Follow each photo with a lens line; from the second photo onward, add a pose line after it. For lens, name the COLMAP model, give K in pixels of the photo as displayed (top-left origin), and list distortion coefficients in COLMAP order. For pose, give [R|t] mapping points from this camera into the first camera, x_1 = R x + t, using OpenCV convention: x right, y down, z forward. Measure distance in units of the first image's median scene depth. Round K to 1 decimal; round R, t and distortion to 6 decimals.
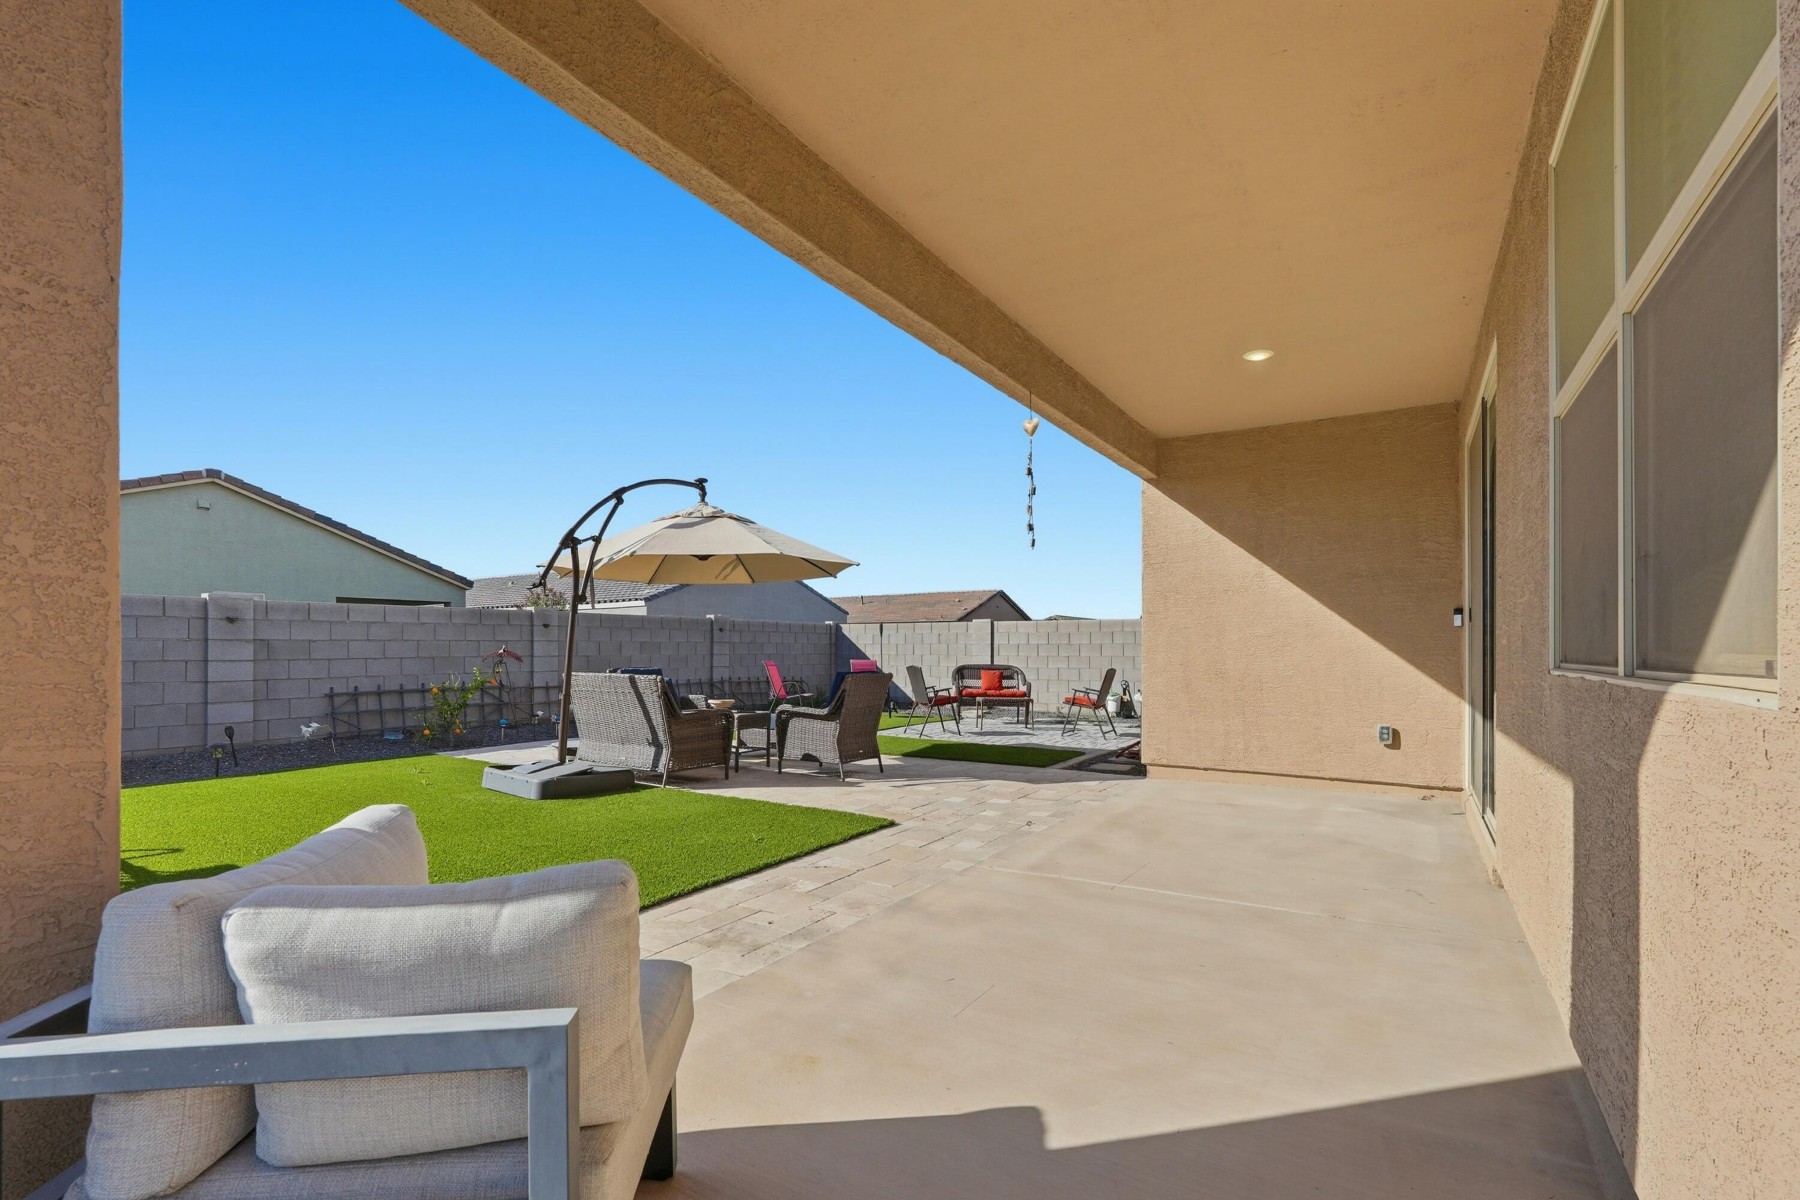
lens RADIAL K [[812.8, 0, 898.9], [0, 812.8, 638.7], [0, 0, 1]] dist [0.001751, 0.000337]
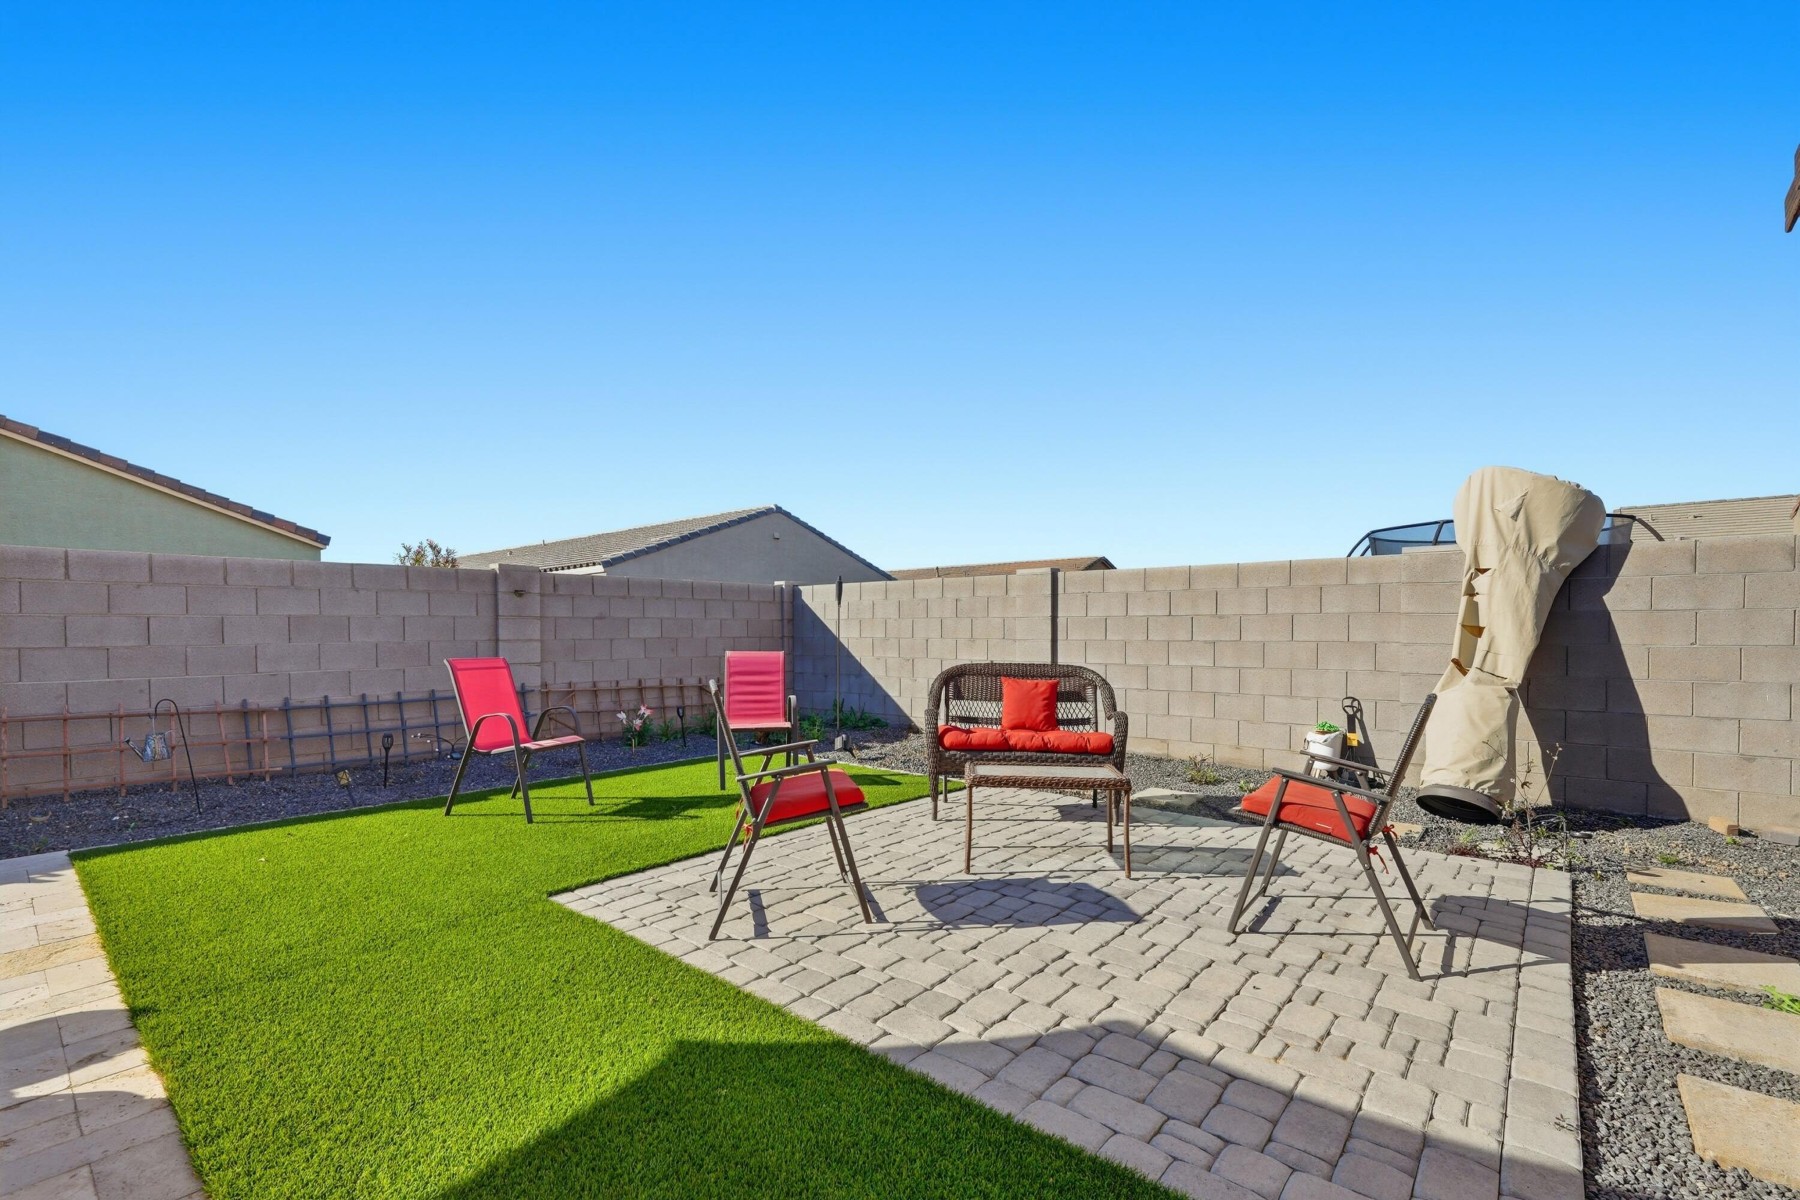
lens RADIAL K [[798.5, 0, 894.8], [0, 798.5, 650.6], [0, 0, 1]] dist [-0.009133, 0.005554]
pose [[0.990746, -0.001538, -0.135719, 0.093251], [0.007009, 0.999181, 0.039846, 0.007551], [0.135547, -0.040428, 0.989946, 0.546686]]
